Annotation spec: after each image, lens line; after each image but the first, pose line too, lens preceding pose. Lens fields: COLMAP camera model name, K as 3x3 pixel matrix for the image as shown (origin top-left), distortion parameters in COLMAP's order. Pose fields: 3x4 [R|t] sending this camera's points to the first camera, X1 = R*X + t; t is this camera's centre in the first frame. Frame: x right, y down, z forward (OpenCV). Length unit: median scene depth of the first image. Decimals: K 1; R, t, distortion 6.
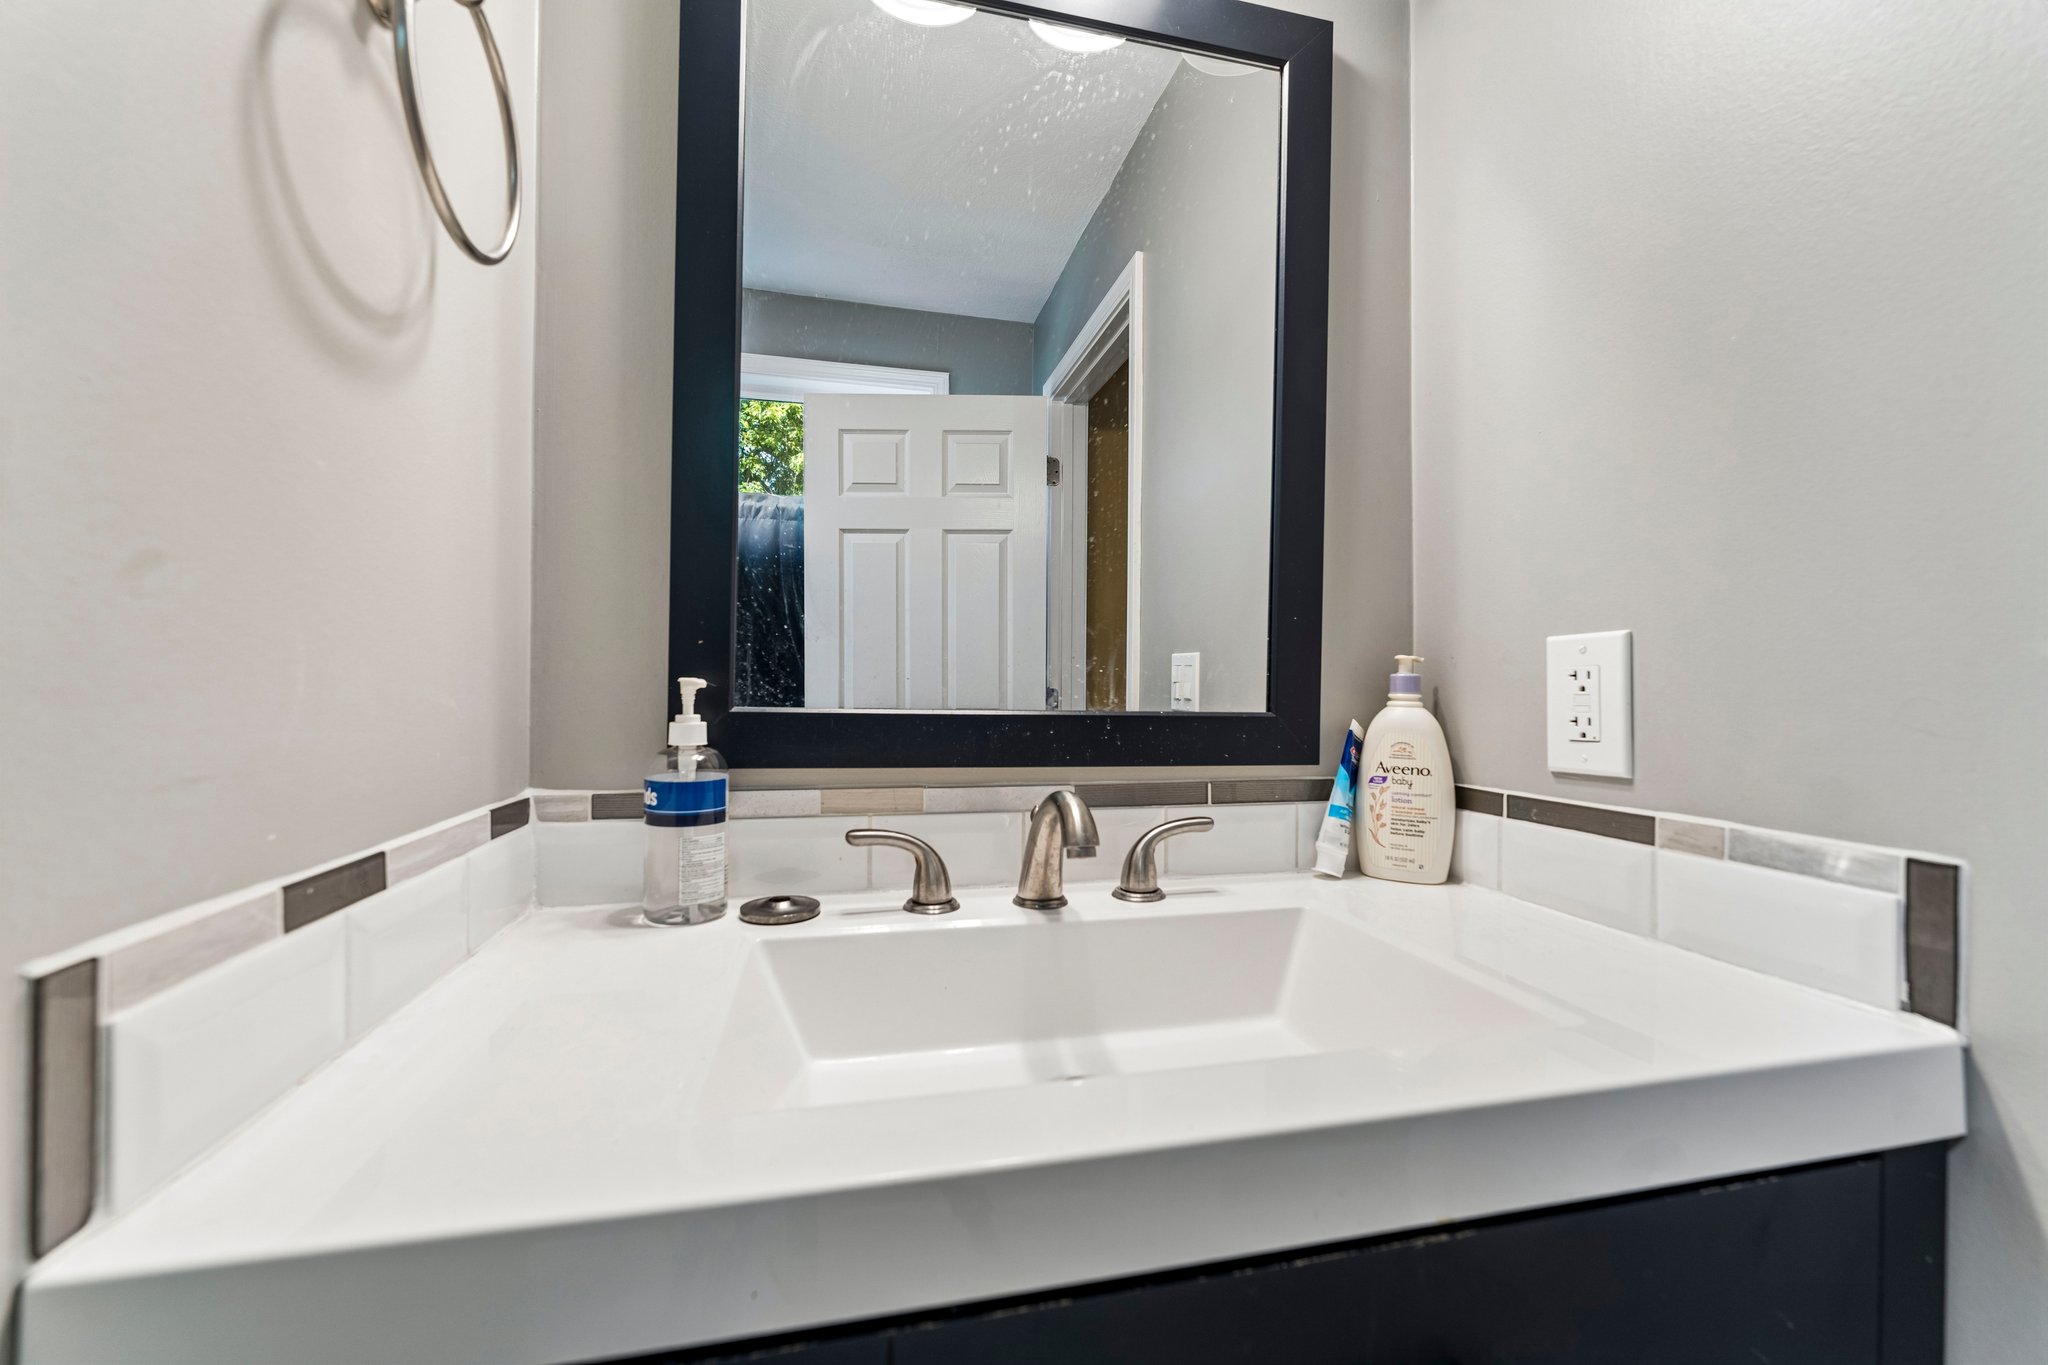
lens RADIAL K [[814.8, 0, 988.0], [0, 814.8, 664.1], [0, 0, 1]] dist [-0.002772, -0.000573]
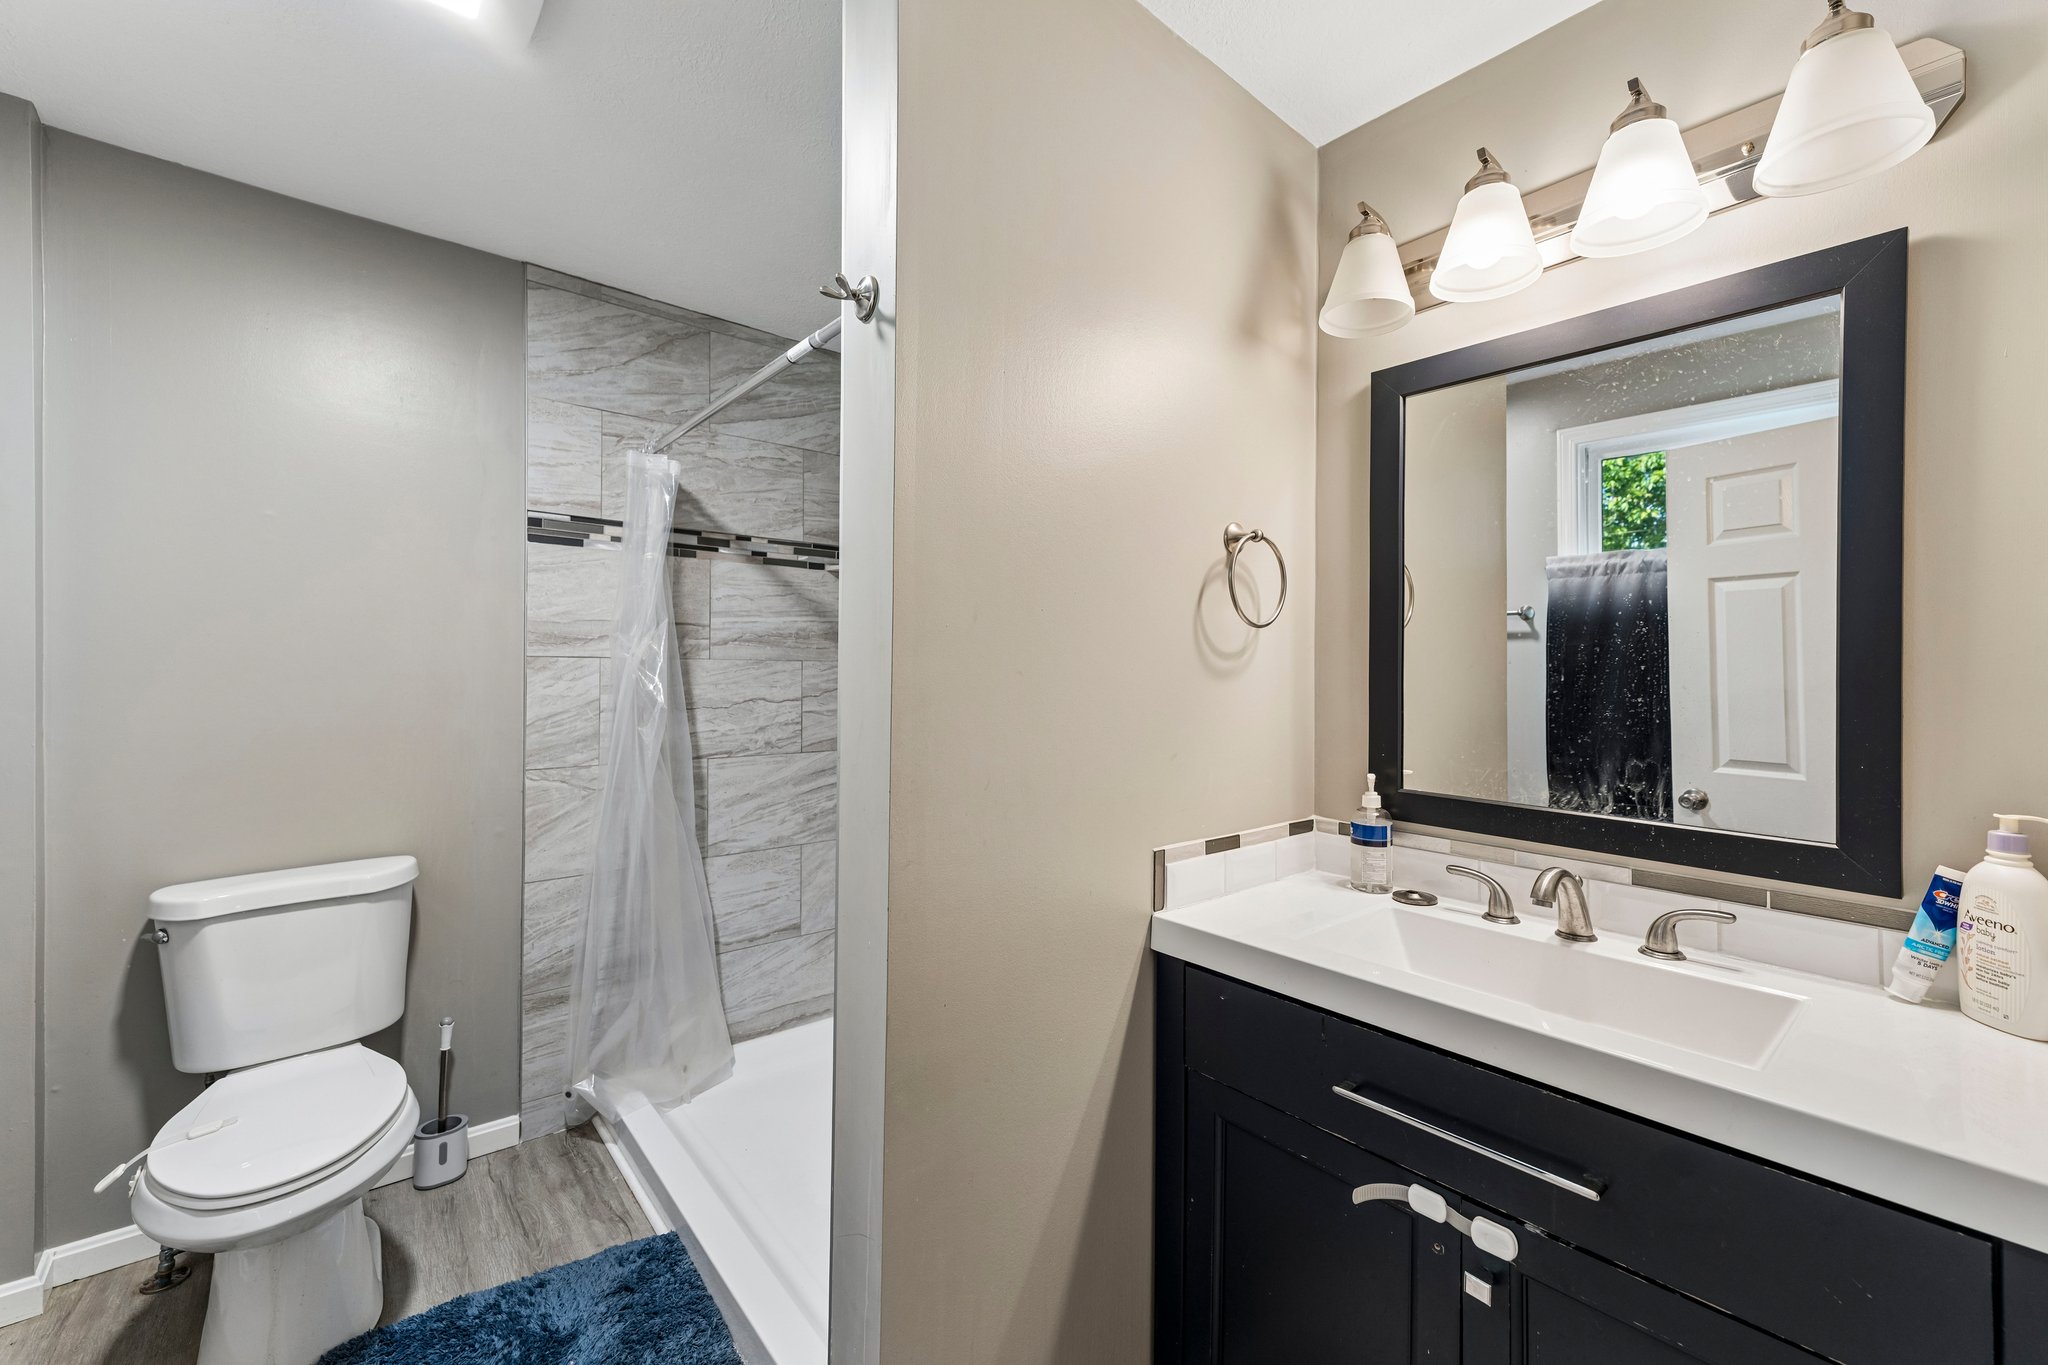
lens RADIAL K [[814.8, 0, 1020.6], [0, 814.8, 670.8], [0, 0, 1]] dist [-0.002772, -0.000573]
pose [[0.467729, 0.002668, -0.883868, 0.933184], [0.022231, 0.999644, 0.014782, -0.264539], [0.883592, -0.026563, 0.467503, -0.660492]]
